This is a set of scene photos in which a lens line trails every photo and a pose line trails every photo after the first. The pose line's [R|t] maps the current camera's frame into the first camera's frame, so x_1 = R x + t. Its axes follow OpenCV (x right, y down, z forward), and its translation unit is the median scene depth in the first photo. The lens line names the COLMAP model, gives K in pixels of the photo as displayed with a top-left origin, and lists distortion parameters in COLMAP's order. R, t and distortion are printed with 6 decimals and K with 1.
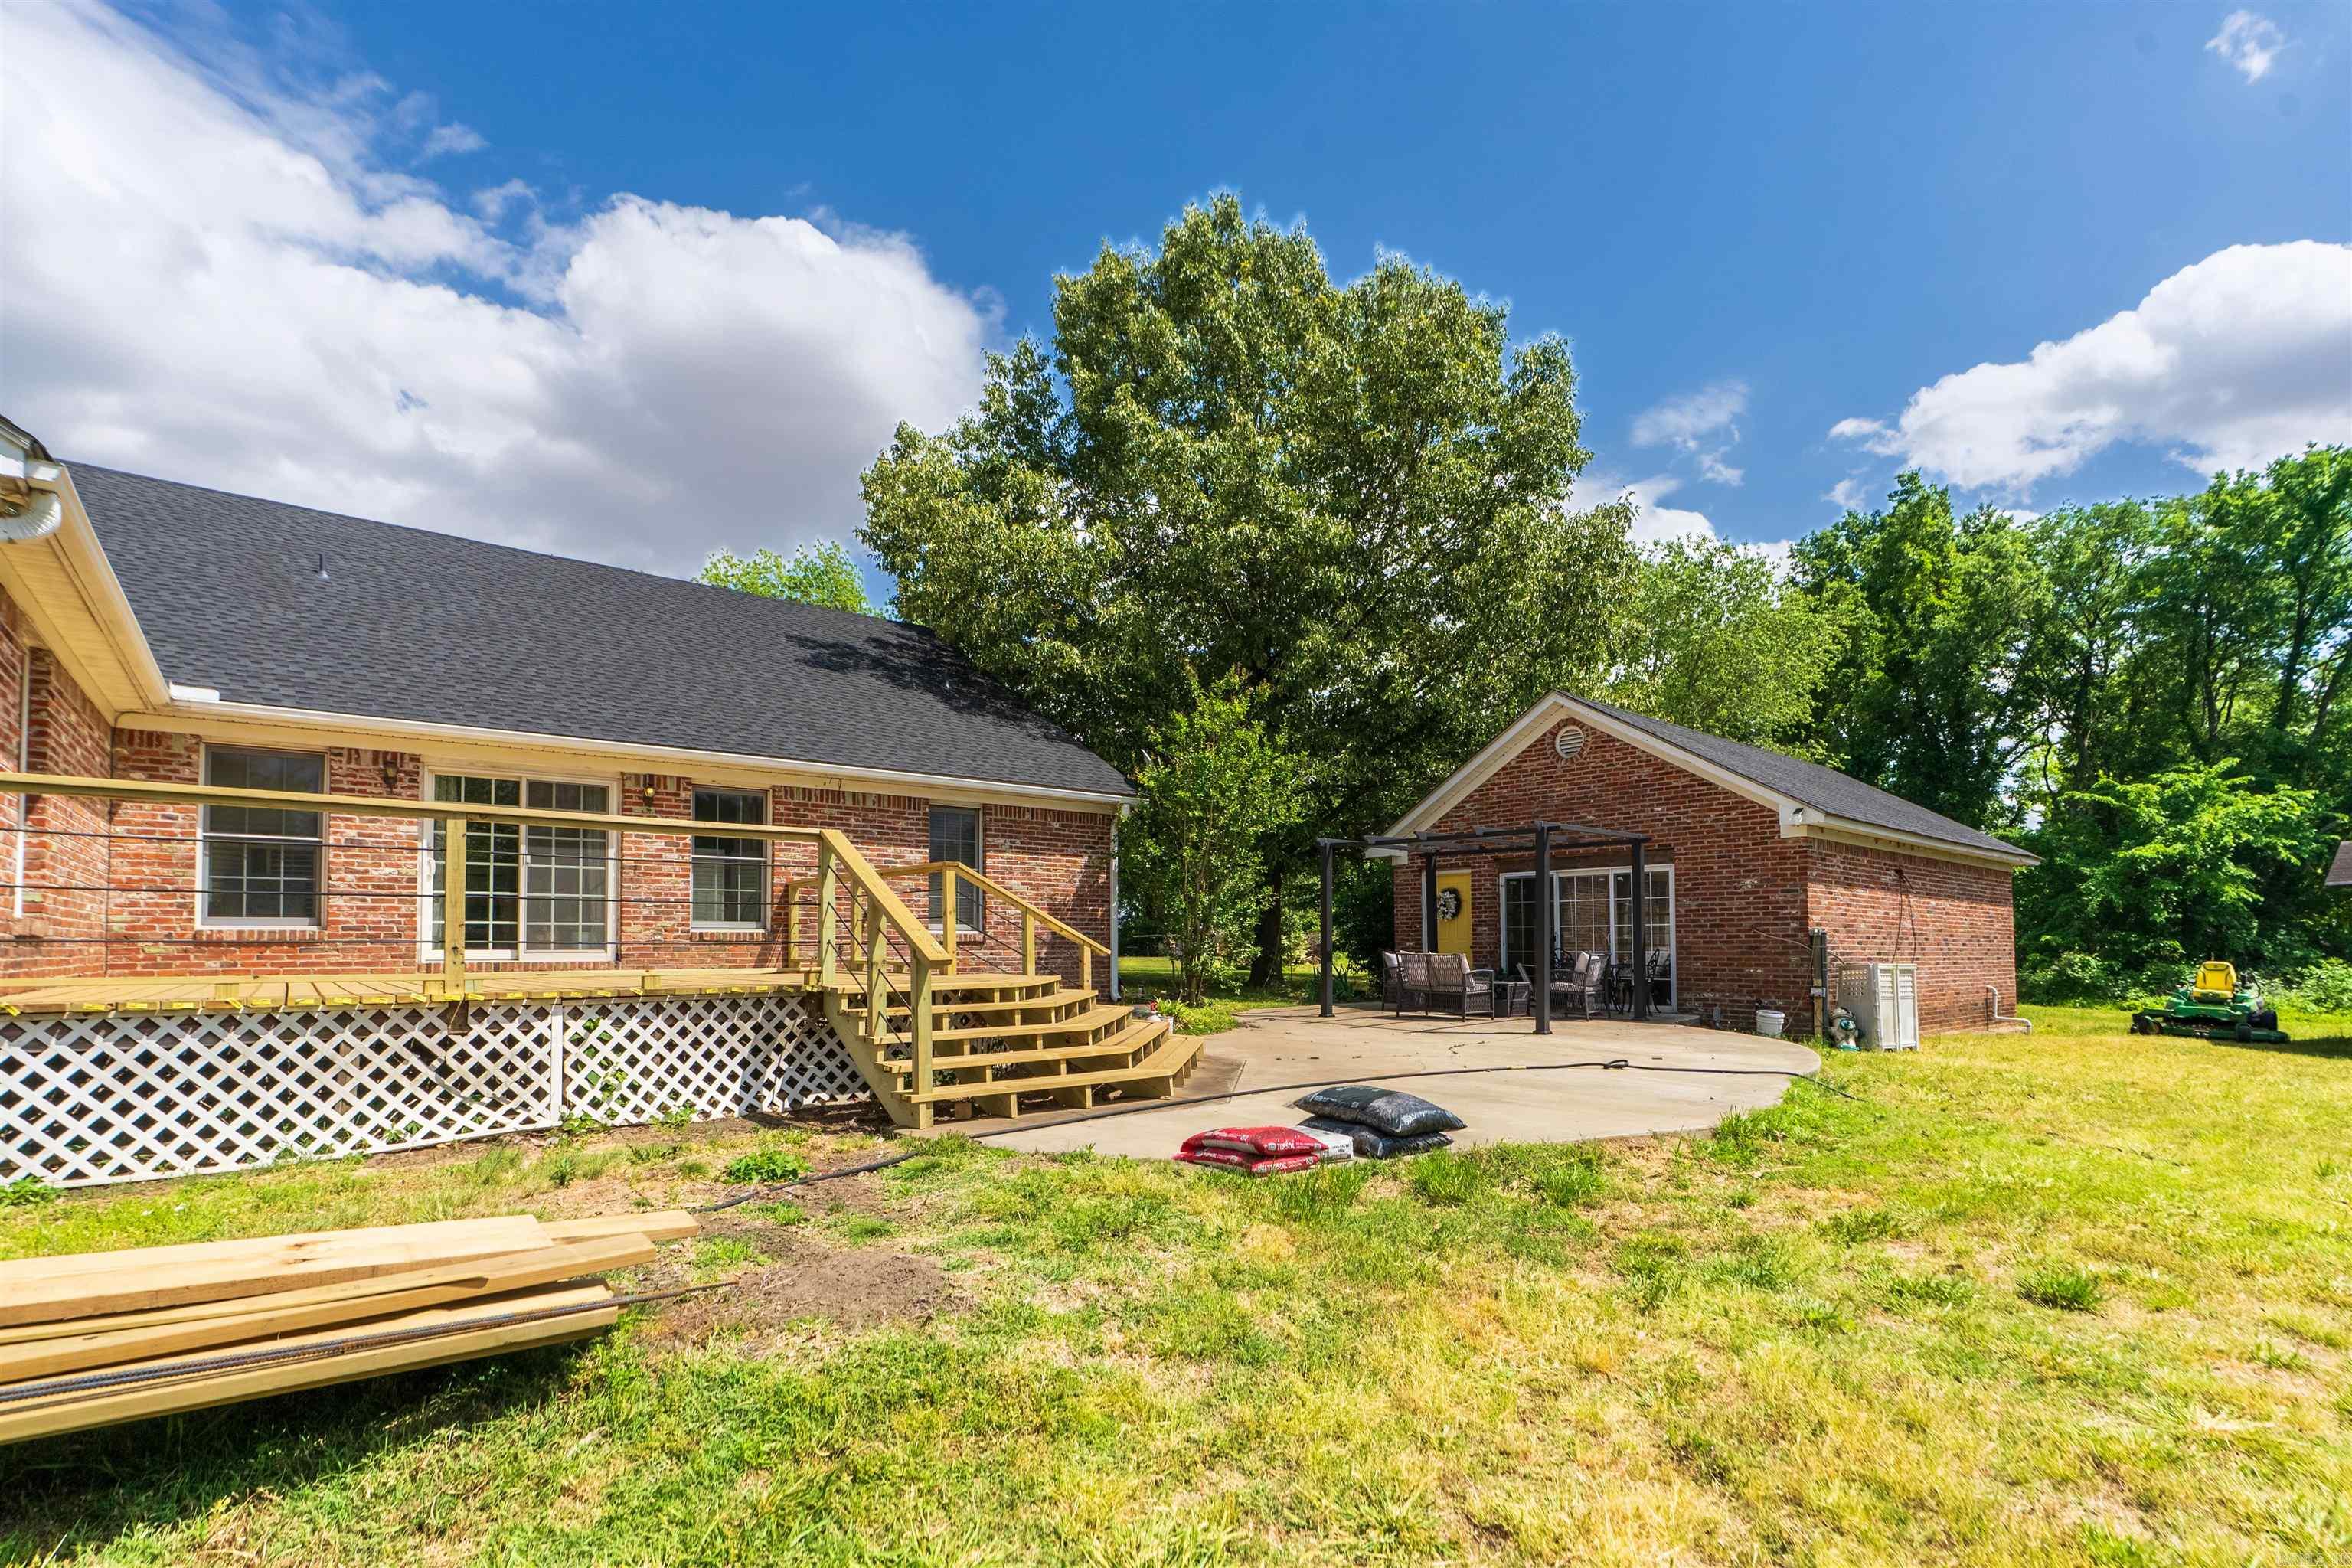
lens RADIAL K [[1112.7, 0, 1191.3], [0, 1112.7, 887.1], [0, 0, 1]] dist [0.001136, 0.000268]
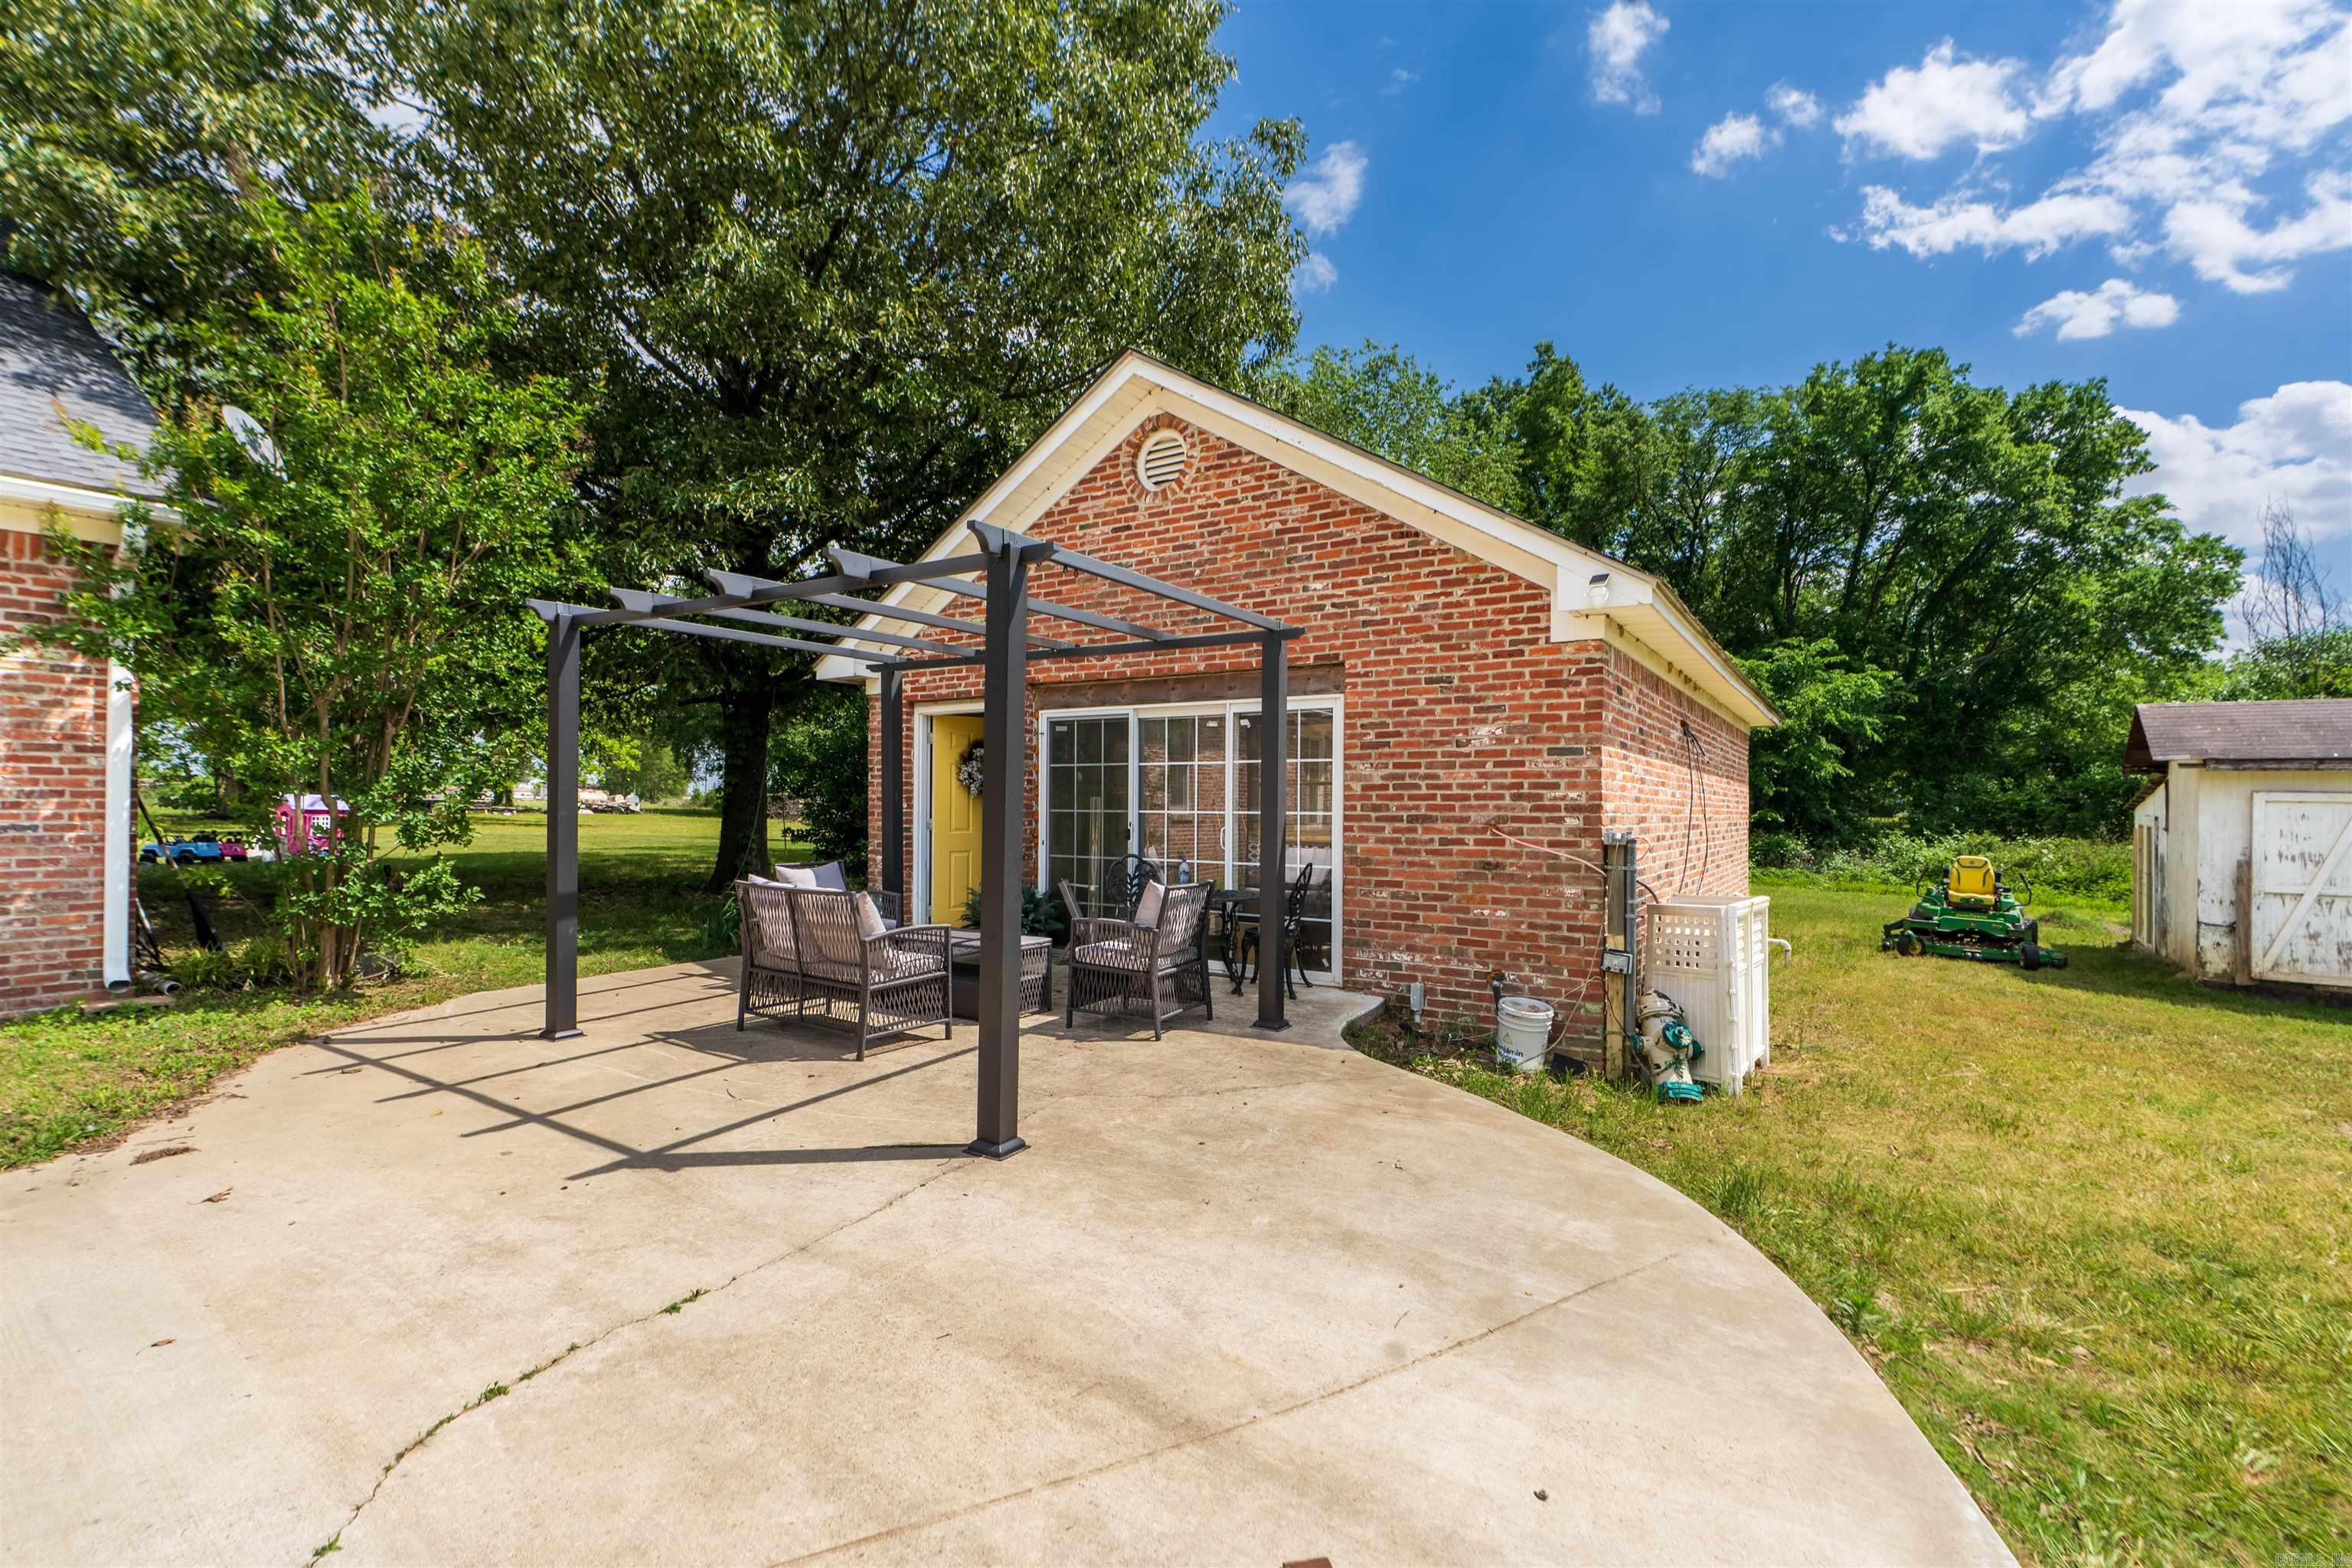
lens RADIAL K [[1065.3, 0, 1176.0], [0, 1065.3, 784.0], [0, 0, 1]] dist [-0.001095, 0.000490]
pose [[0.961969, 0.011875, 0.272901, 0.252733], [-0.020900, 0.999326, 0.030189, 0.007392], [-0.272359, -0.034744, 0.961568, 0.611122]]
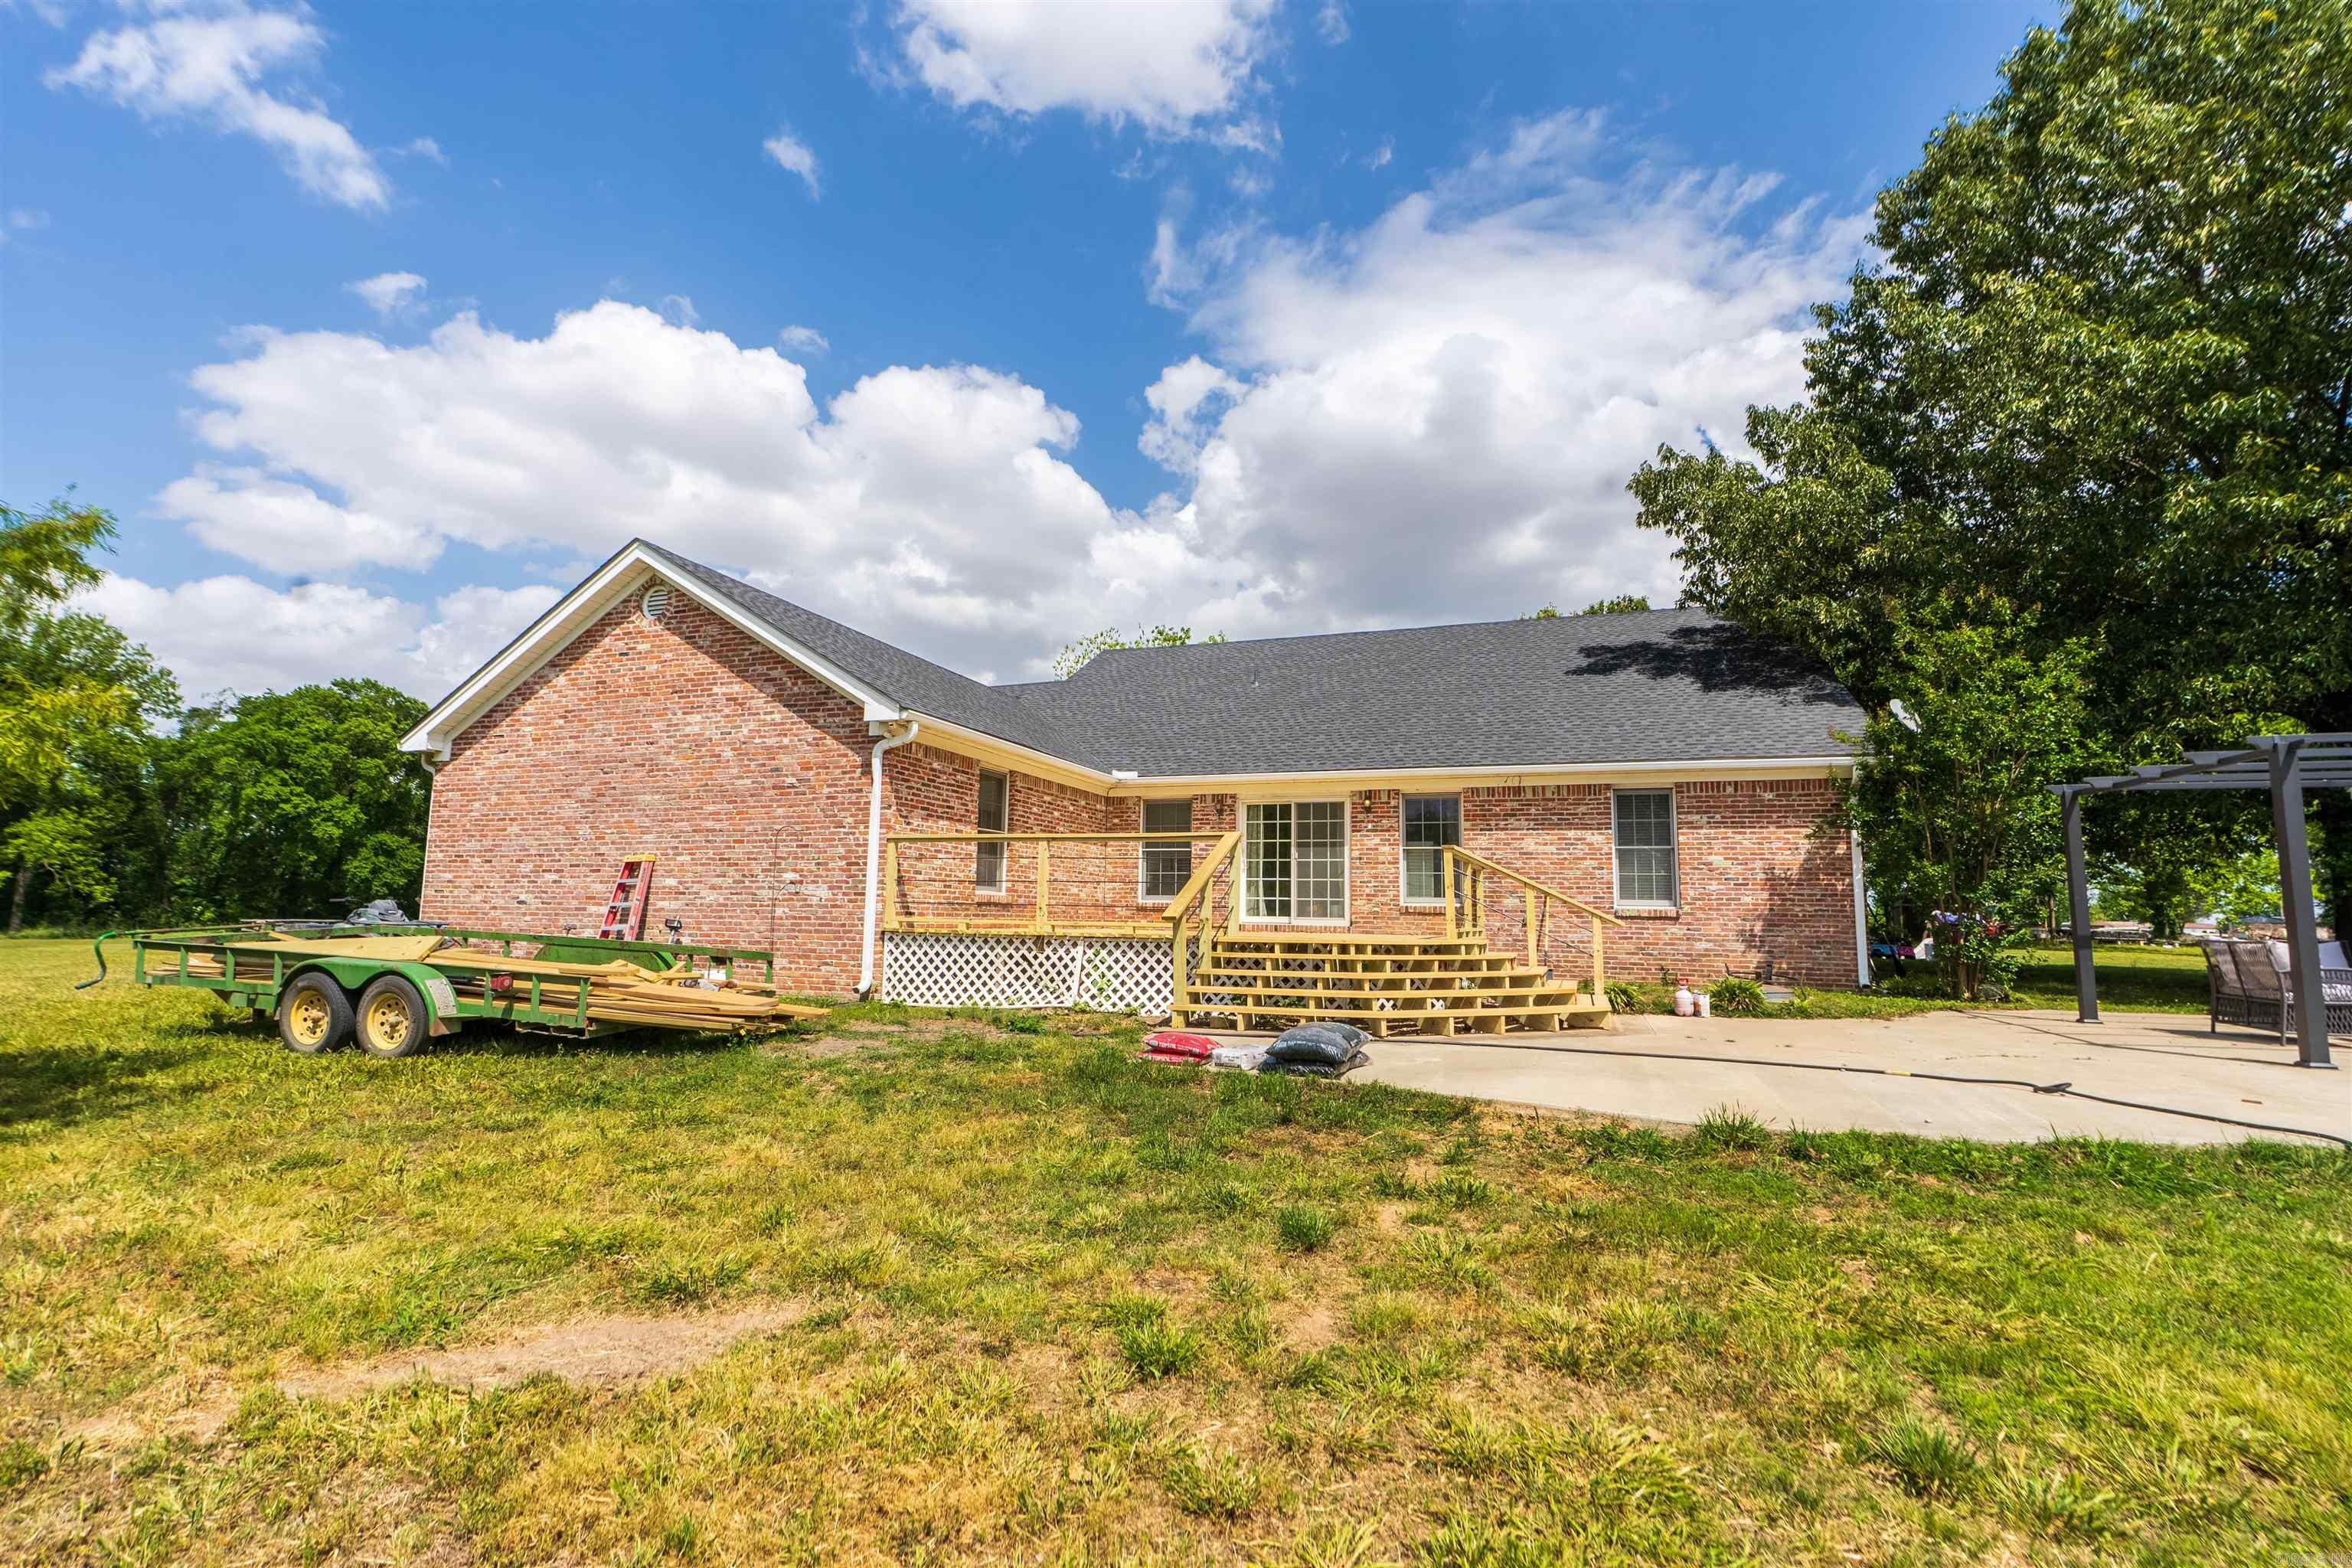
lens RADIAL K [[1065.3, 0, 1176.0], [0, 1065.3, 784.0], [0, 0, 1]] dist [-0.001095, 0.000490]
pose [[0.510591, -0.097129, -0.854320, 0.471605], [0.025642, 0.994877, -0.097784, 0.012389], [0.859441, 0.028021, 0.510466, 0.113199]]
